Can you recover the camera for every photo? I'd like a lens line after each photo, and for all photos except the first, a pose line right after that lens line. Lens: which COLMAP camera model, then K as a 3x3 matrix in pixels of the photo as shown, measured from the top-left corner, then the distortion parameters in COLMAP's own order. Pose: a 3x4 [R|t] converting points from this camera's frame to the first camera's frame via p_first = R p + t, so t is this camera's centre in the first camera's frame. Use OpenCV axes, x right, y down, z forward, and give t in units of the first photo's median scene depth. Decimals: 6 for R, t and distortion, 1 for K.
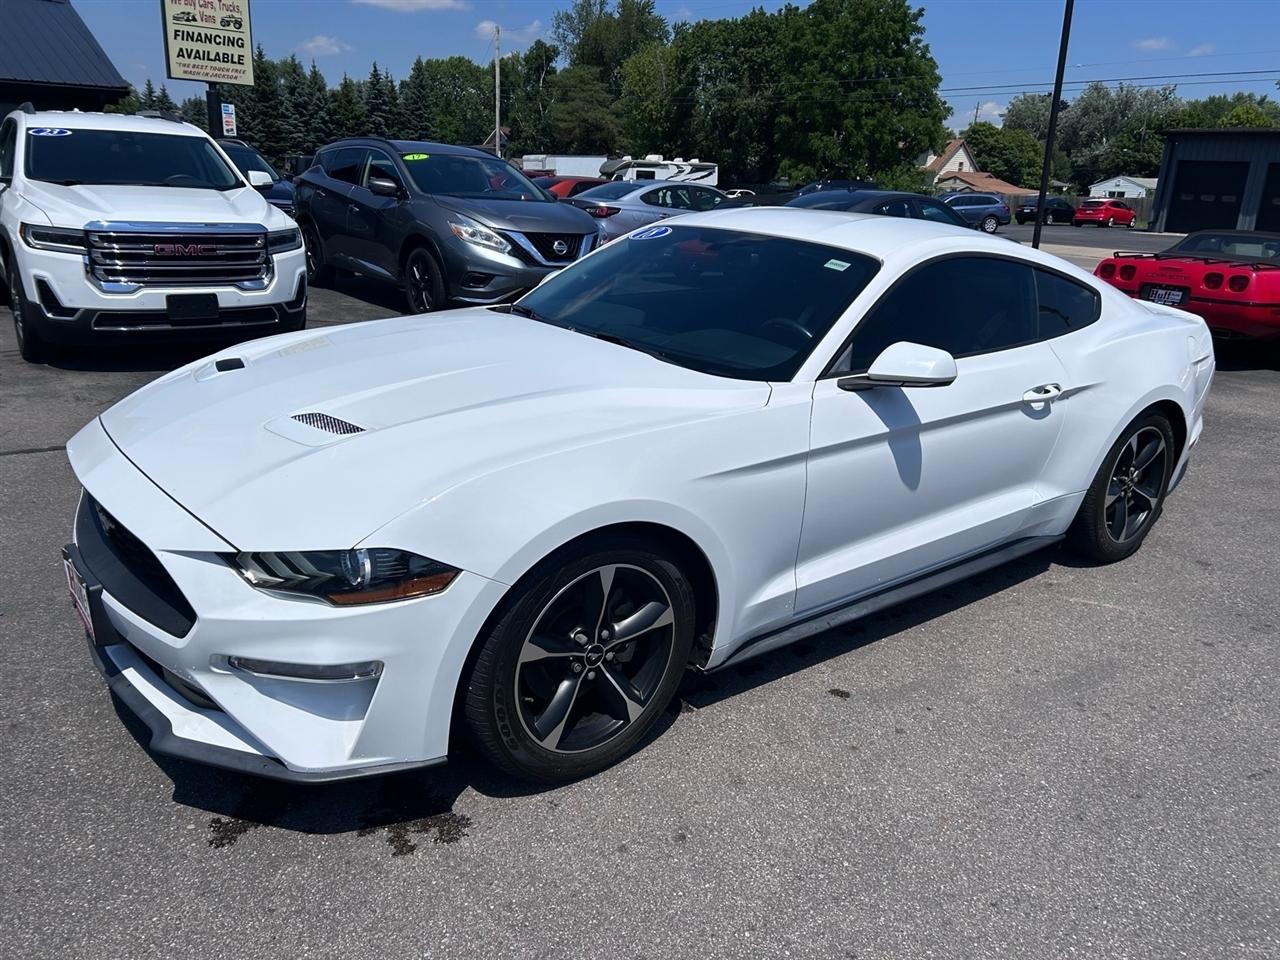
lens RADIAL K [[953.8, 0, 647.8], [0, 953.8, 486.4], [0, 0, 1]] dist [0.061499, -0.067149]
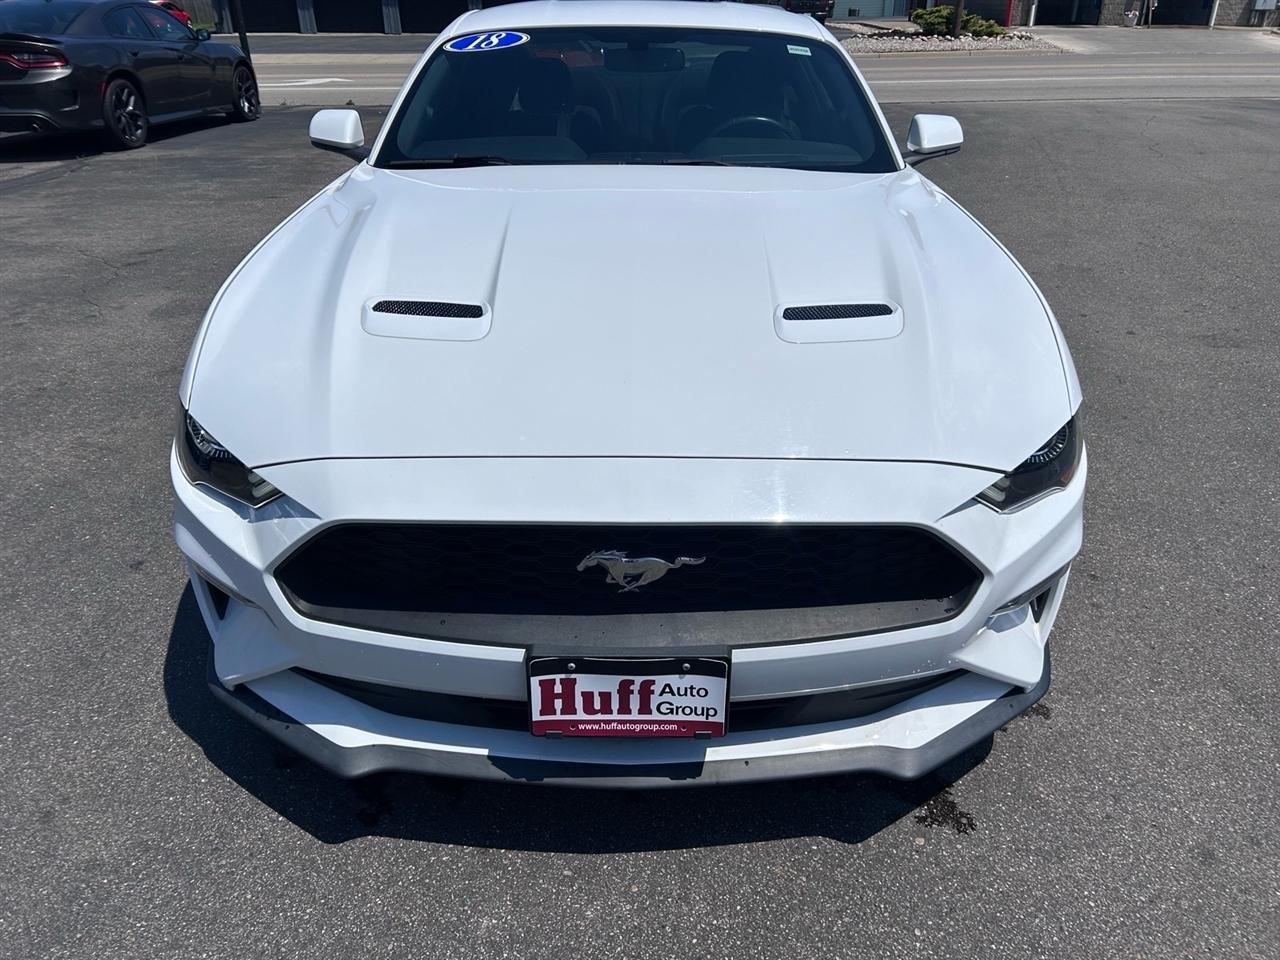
lens RADIAL K [[962.8, 0, 644.4], [0, 962.8, 475.2], [0, 0, 1]] dist [0.065511, -0.078825]
pose [[0.622378, -0.389117, 0.679141, -1.034444], [0.273814, 0.921087, 0.276813, -0.207729], [-0.733261, 0.013676, 0.679810, 0.614653]]
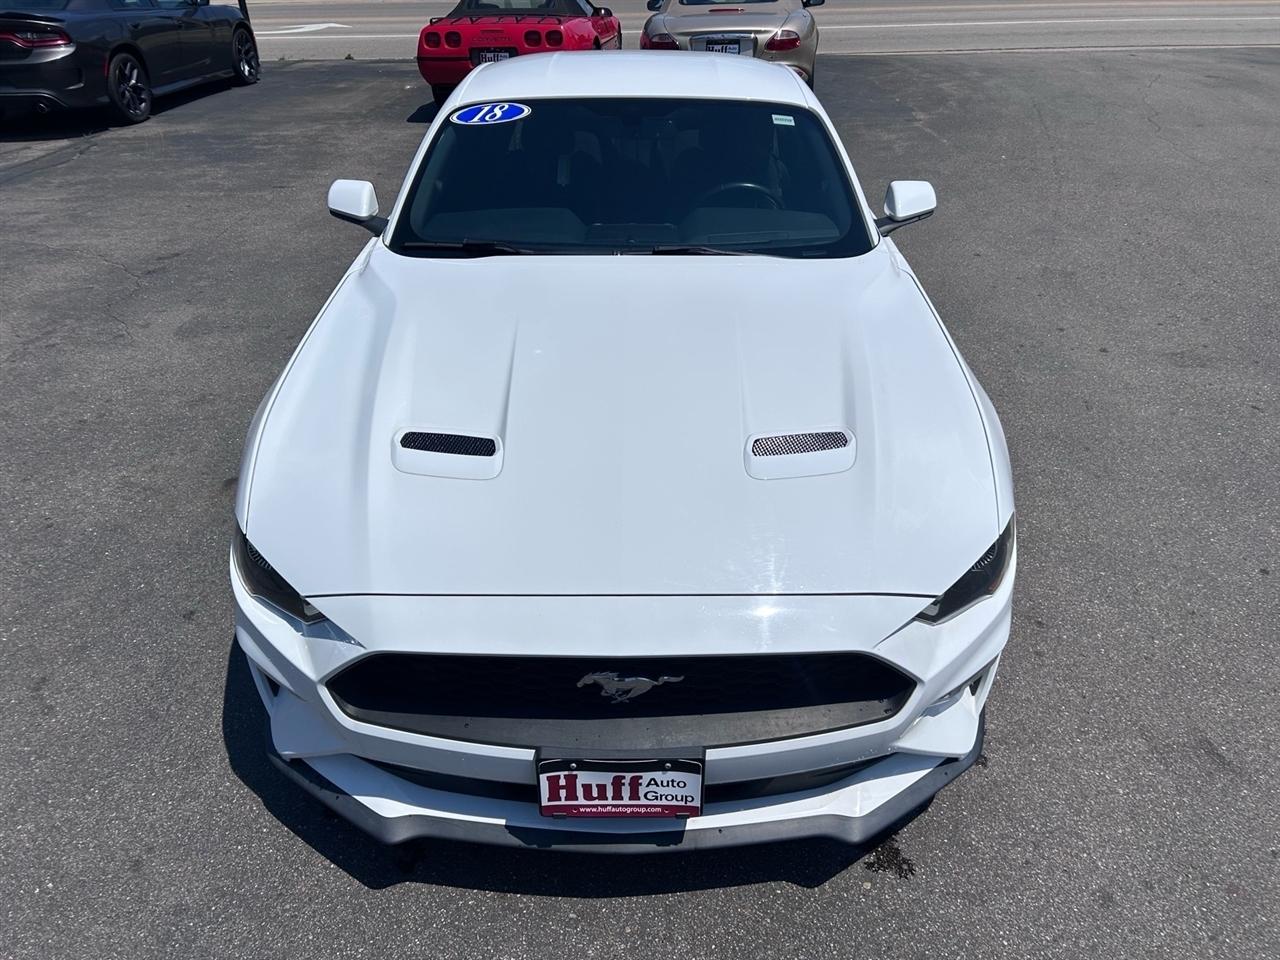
lens RADIAL K [[960.4, 0, 644.4], [0, 960.4, 482.2], [0, 0, 1]] dist [0.067775, -0.080880]
pose [[0.624327, -0.441109, 0.644700, -1.044462], [0.280861, 0.896874, 0.341664, -0.389513], [-0.728926, -0.032239, 0.683833, 0.516484]]
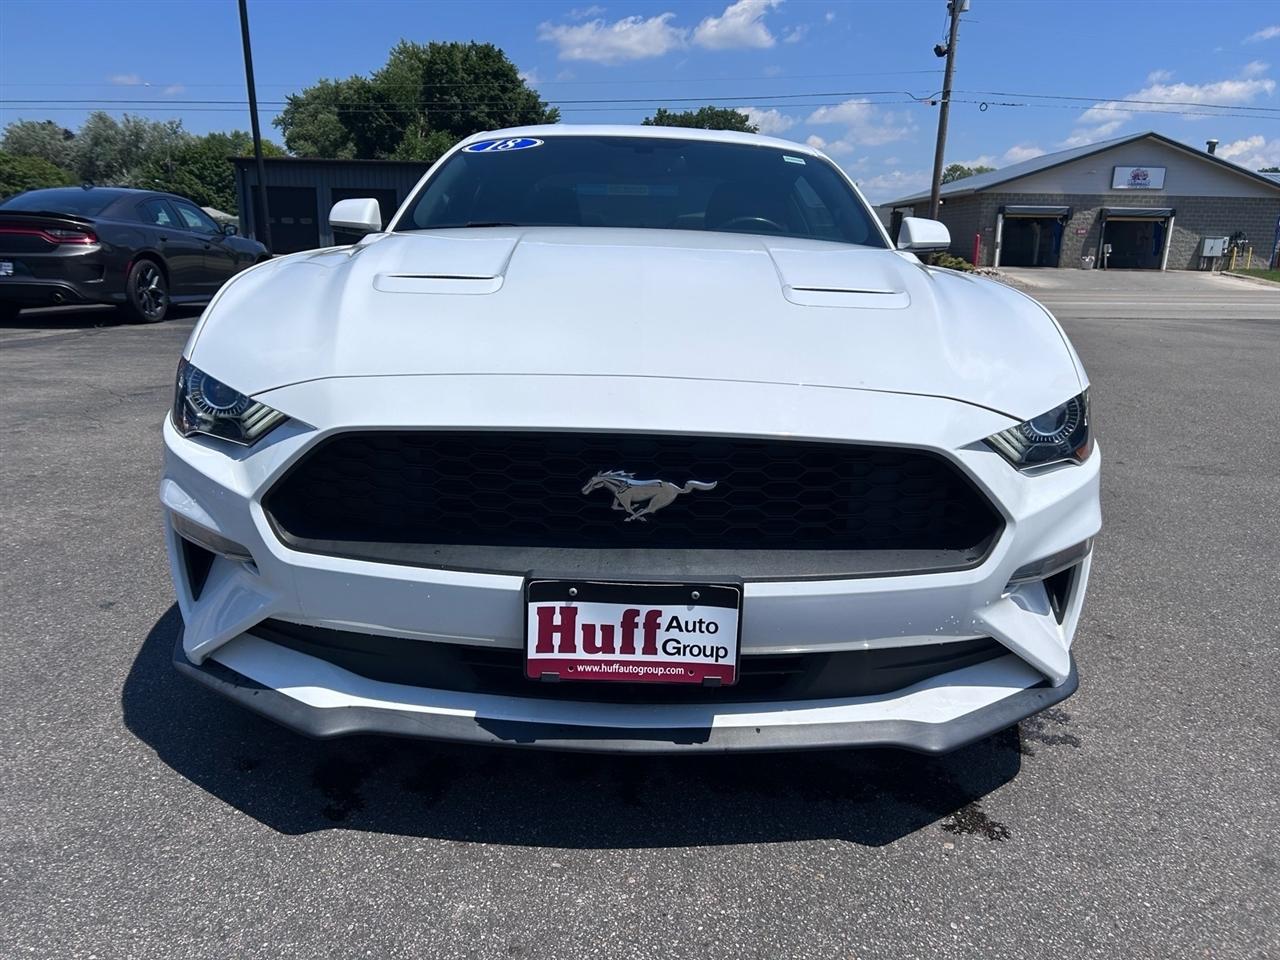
lens RADIAL K [[960.4, 0, 644.4], [0, 960.4, 482.2], [0, 0, 1]] dist [0.067775, -0.080880]
pose [[0.619660, -0.221213, 0.753051, -1.087132], [0.249524, 0.965205, 0.078210, -0.019525], [-0.744150, 0.139440, 0.653297, 0.657718]]
